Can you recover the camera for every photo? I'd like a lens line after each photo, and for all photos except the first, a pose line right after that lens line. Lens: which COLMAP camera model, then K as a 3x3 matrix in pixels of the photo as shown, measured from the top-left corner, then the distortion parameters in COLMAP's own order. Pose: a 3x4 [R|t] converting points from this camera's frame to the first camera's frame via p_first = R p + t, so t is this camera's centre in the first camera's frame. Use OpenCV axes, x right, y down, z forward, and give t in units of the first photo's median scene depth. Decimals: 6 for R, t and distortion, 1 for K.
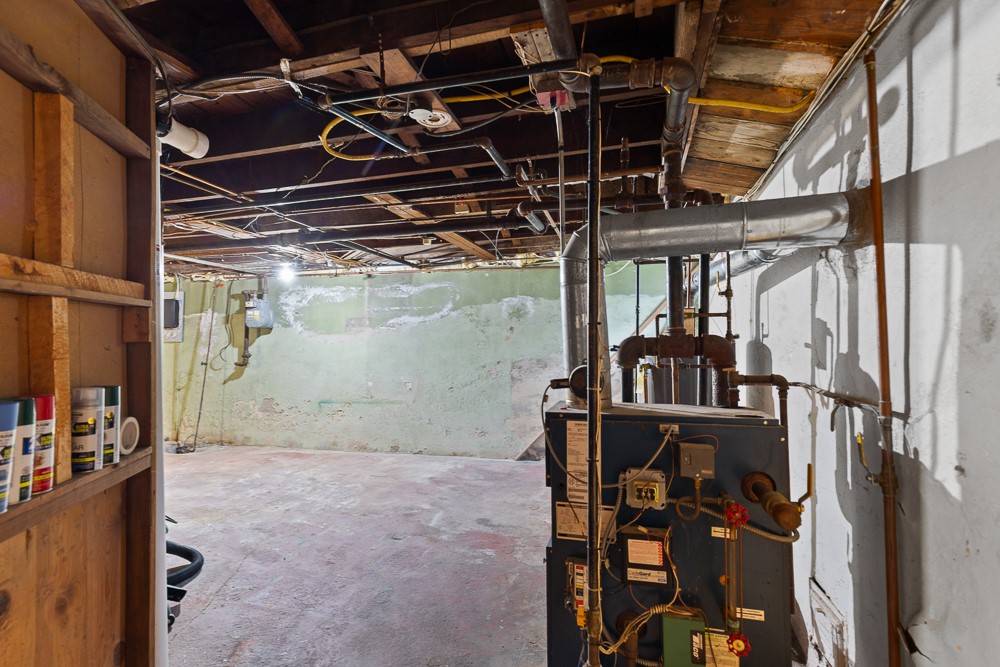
lens RADIAL K [[482.4, 0, 476.7], [0, 482.4, 344.9], [0, 0, 1]] dist [0.002144, 0.000259]
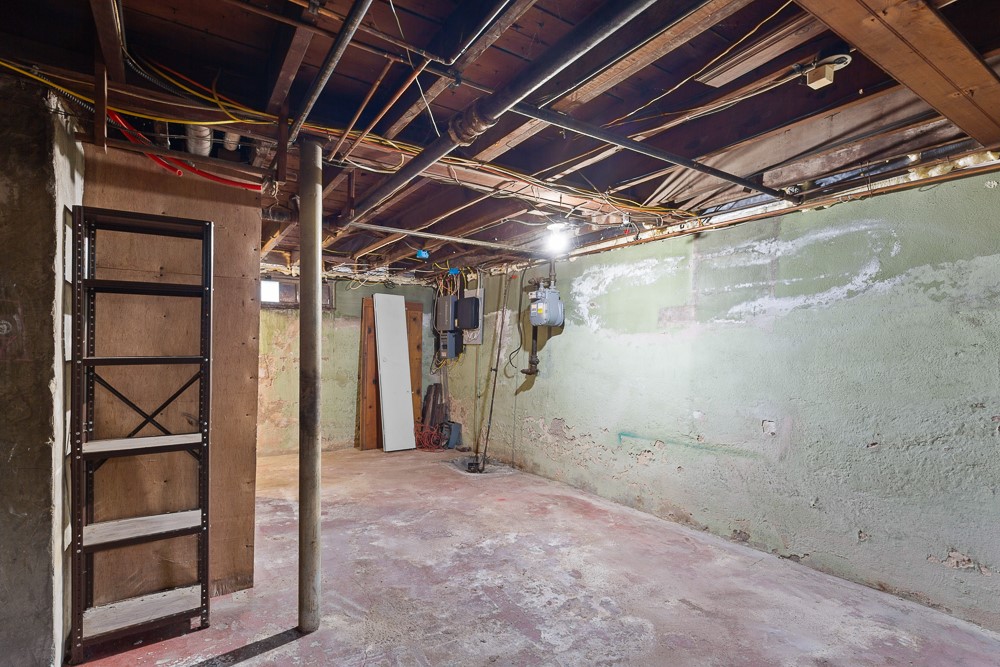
lens RADIAL K [[482.4, 0, 476.7], [0, 482.4, 344.9], [0, 0, 1]] dist [0.002144, 0.000259]
pose [[0.763318, 0.006826, -0.645986, -0.042991], [-0.014131, 0.999881, -0.006133, 0.001047], [0.645868, 0.013810, 0.763324, 0.369630]]
